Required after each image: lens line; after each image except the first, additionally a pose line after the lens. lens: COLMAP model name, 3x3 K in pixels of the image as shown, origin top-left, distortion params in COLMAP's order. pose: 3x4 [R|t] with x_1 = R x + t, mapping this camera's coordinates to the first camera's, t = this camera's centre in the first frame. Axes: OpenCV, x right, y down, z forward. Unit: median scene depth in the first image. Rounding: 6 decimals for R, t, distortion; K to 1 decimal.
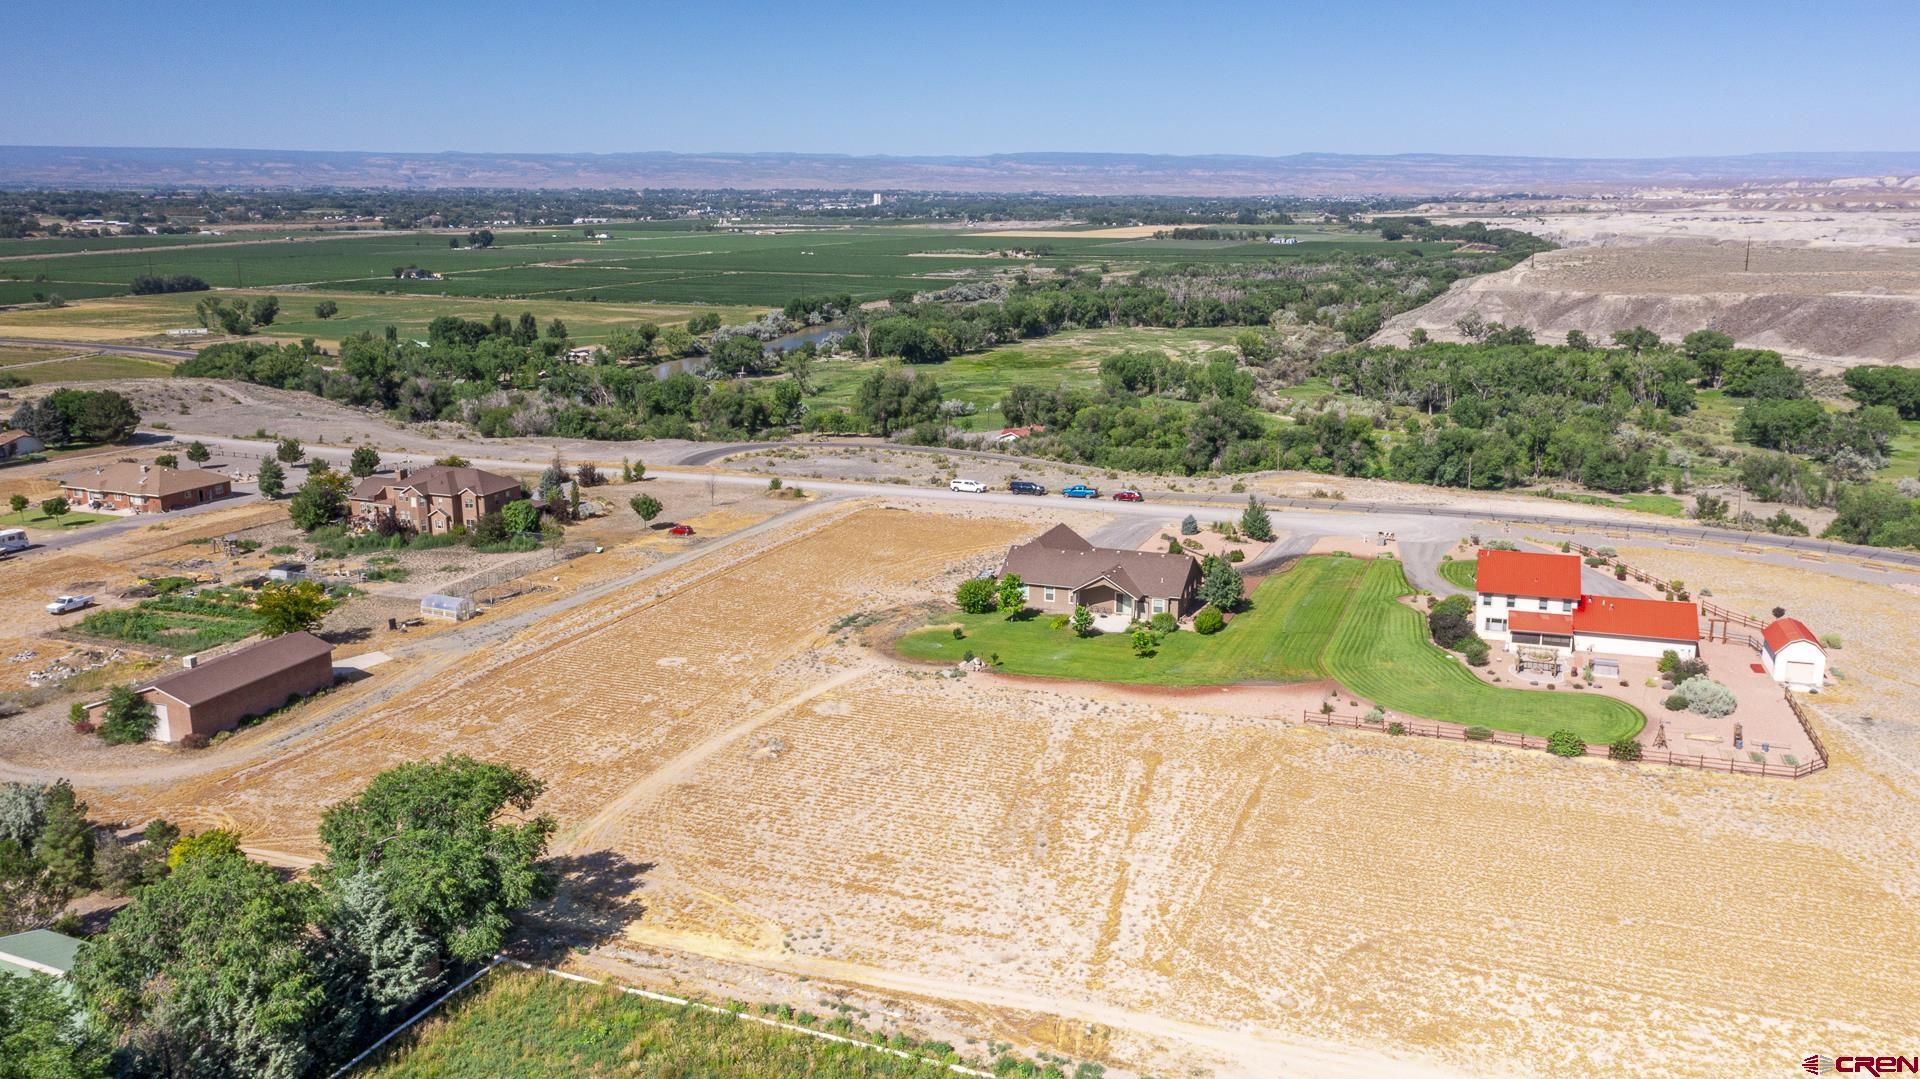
lens RADIAL K [[1525.5, 0, 985.6], [0, 1525.5, 547.2], [0, 0, 1]] dist [-0.013232, 0.007179]
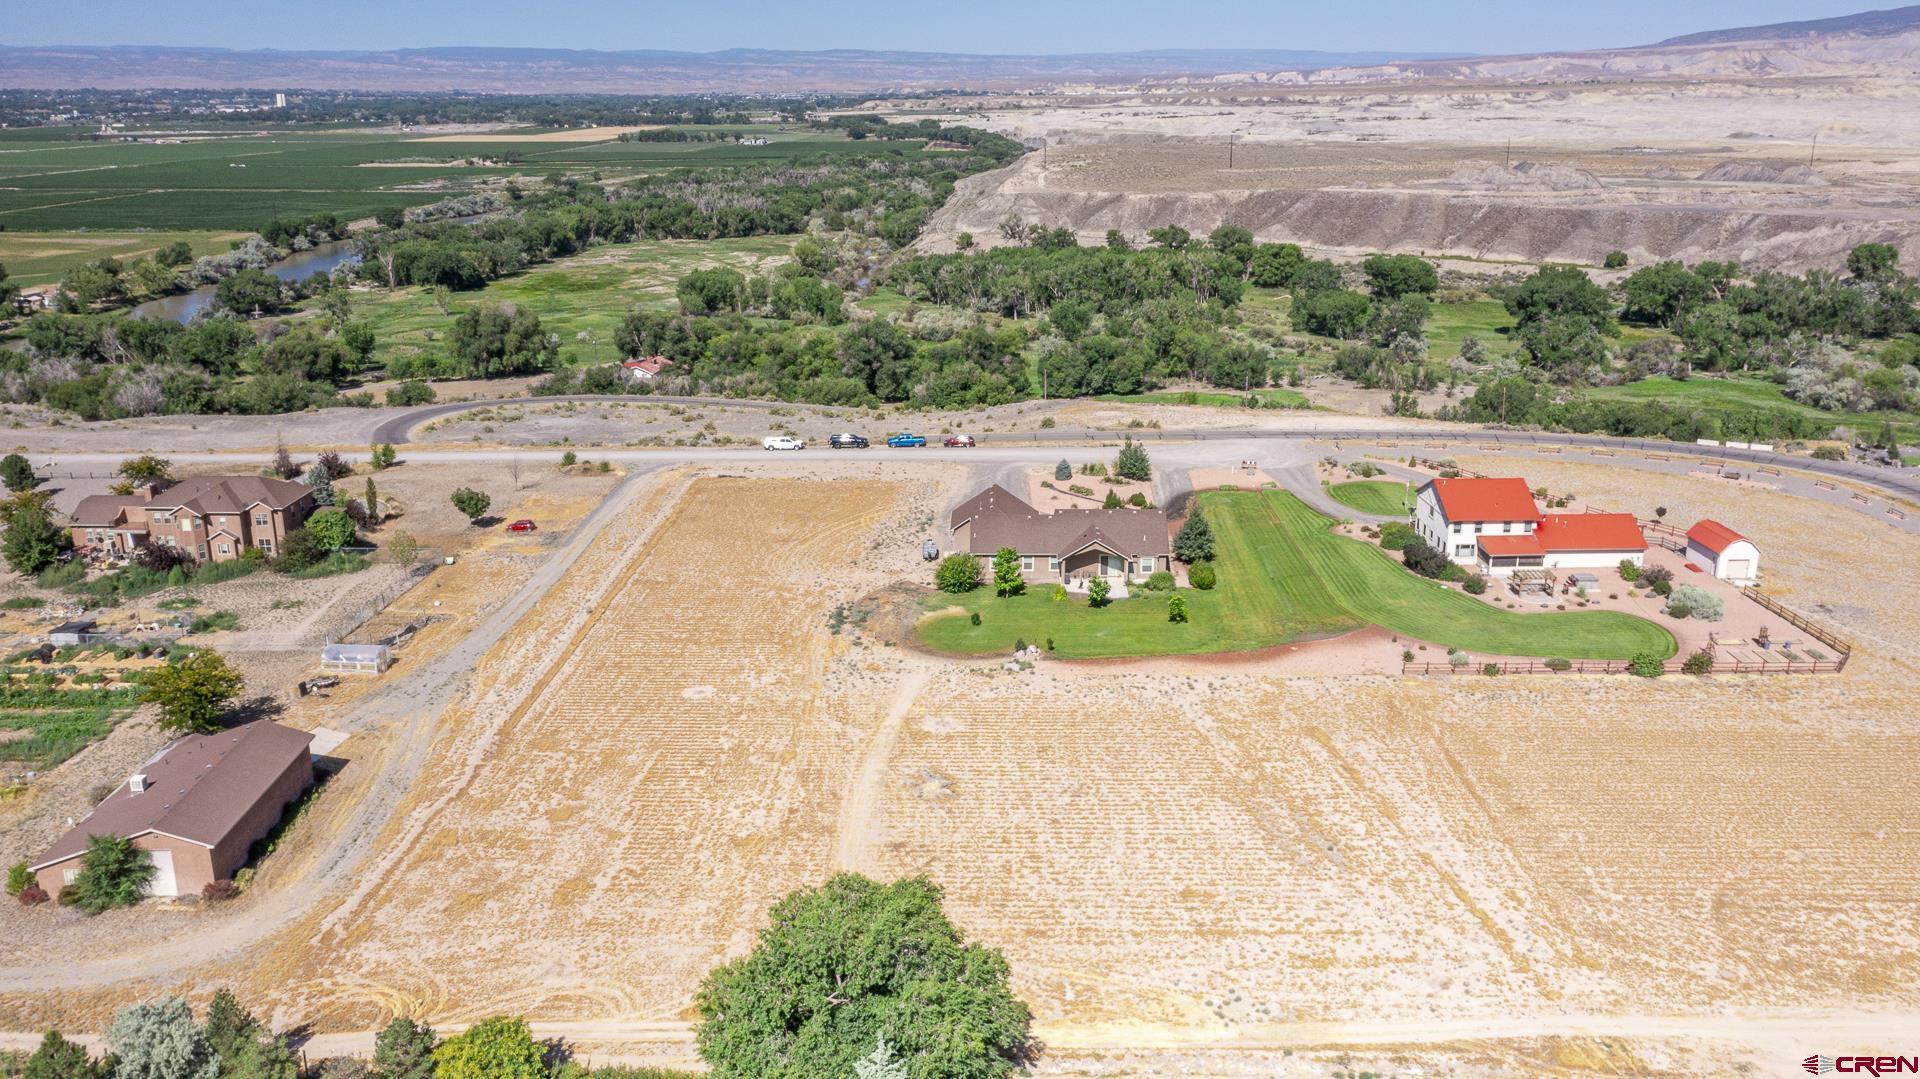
lens RADIAL K [[1525.5, 0, 985.6], [0, 1525.5, 547.2], [0, 0, 1]] dist [-0.013232, 0.007179]
pose [[0.936736, -0.103132, 0.334498, -0.102317], [0.081715, 0.993636, 0.077521, -0.018809], [-0.340364, -0.045284, 0.939203, 0.039341]]
